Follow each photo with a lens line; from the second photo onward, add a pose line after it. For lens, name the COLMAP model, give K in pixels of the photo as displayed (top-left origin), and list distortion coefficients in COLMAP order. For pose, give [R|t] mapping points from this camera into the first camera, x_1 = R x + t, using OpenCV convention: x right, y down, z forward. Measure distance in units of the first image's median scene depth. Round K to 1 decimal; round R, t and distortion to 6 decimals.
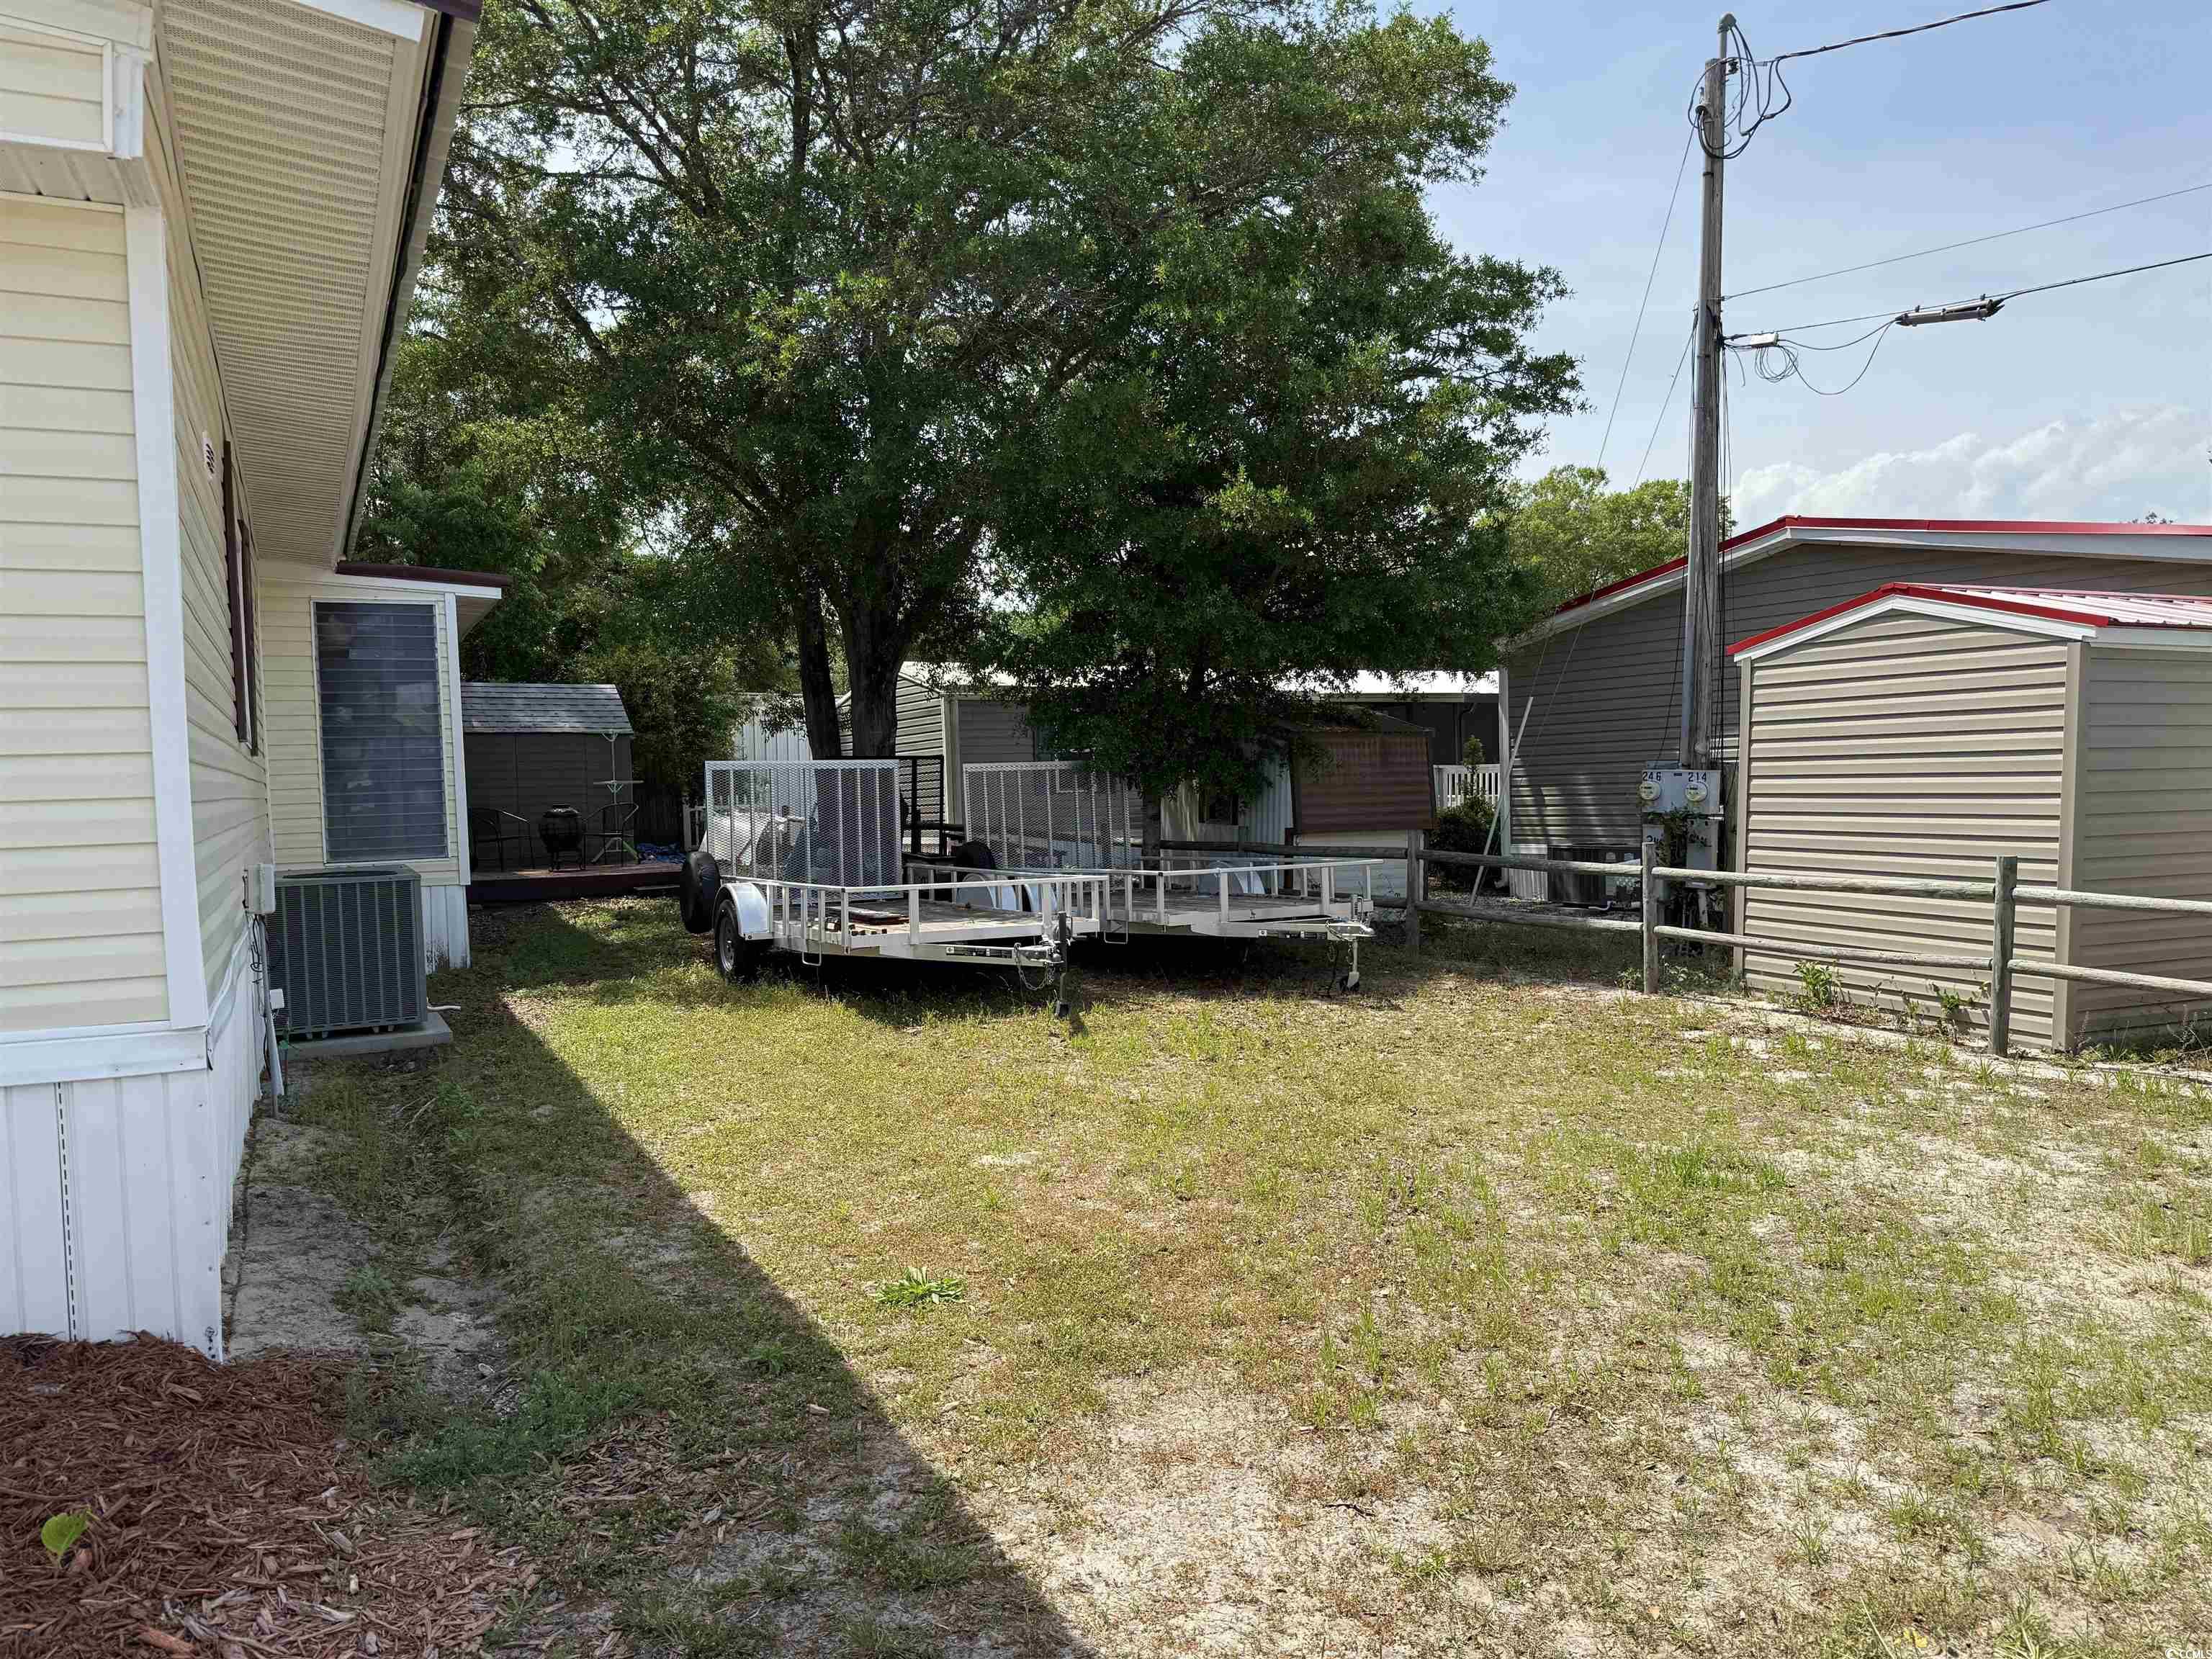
lens RADIAL K [[1555.7, 0, 1099.6], [0, 1555.7, 842.3], [0, 0, 1]] dist [0.034635, -0.029181]
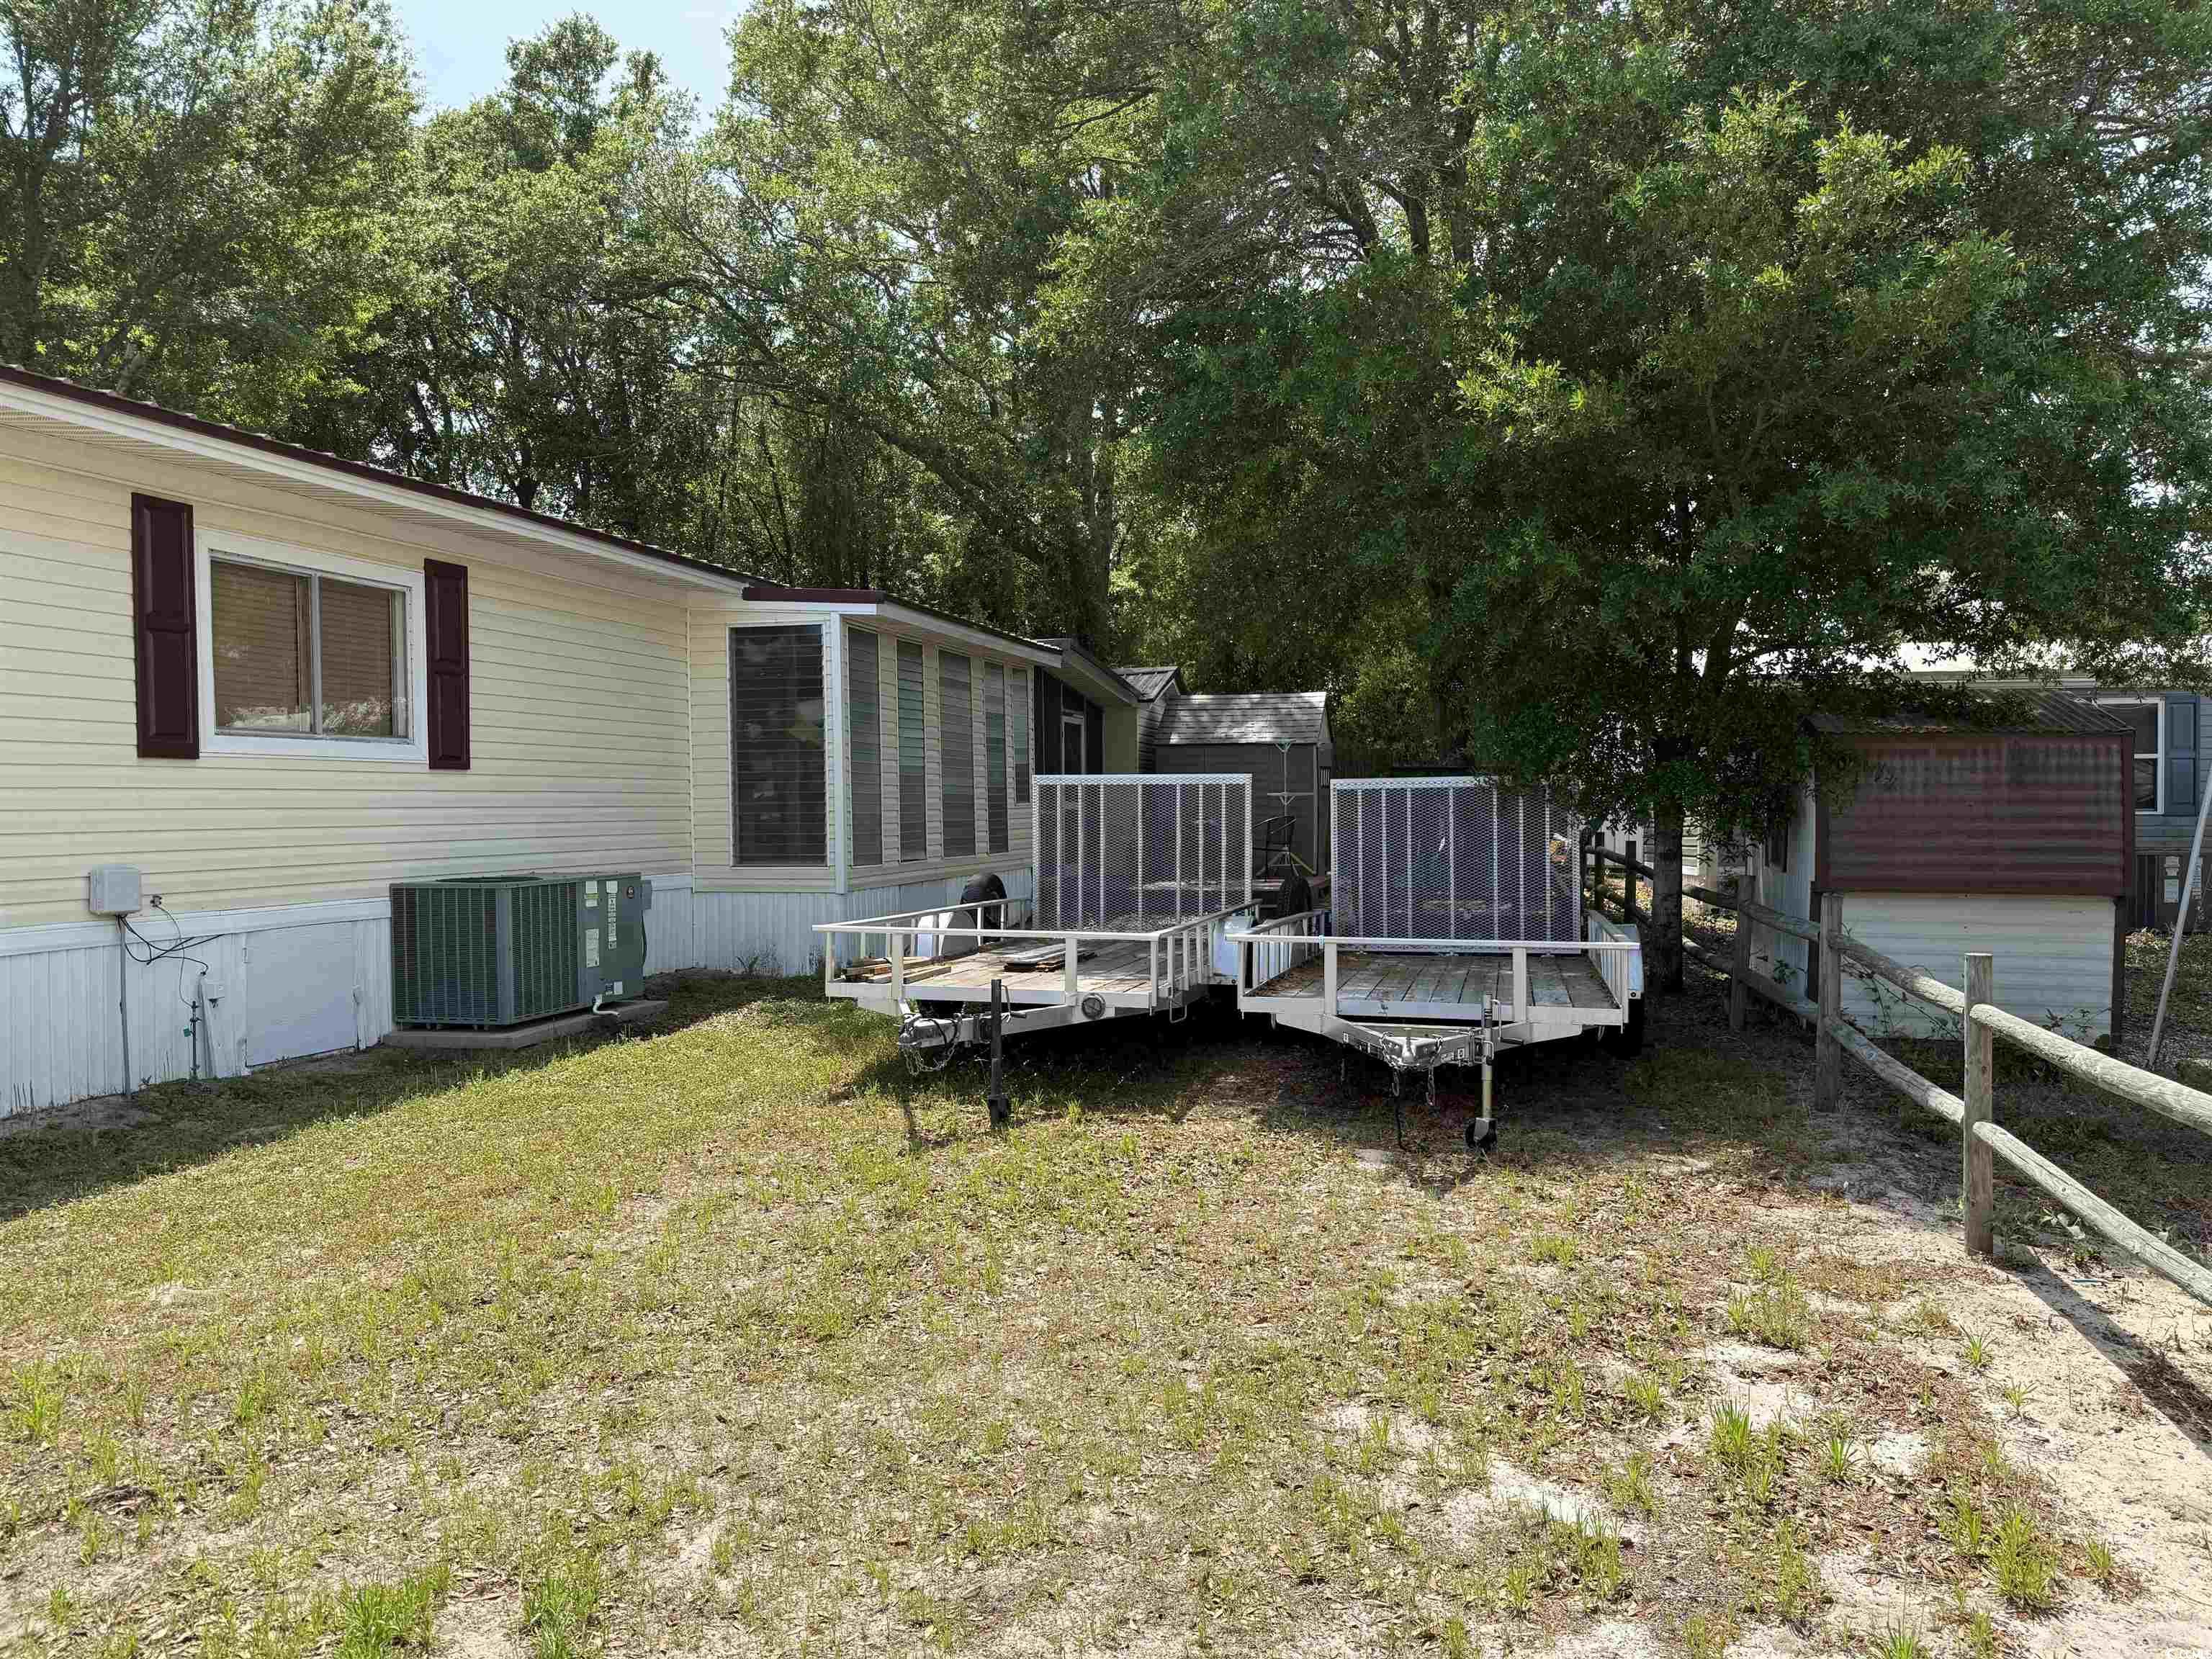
lens RADIAL K [[1555.7, 0, 1112.5], [0, 1555.7, 830.0], [0, 0, 1]] dist [0.034635, -0.029181]
pose [[0.723139, 0.030550, -0.690026, 1.302698], [-0.039637, 0.999210, 0.002699, -0.076619], [0.689564, 0.025399, 0.723779, 1.173776]]
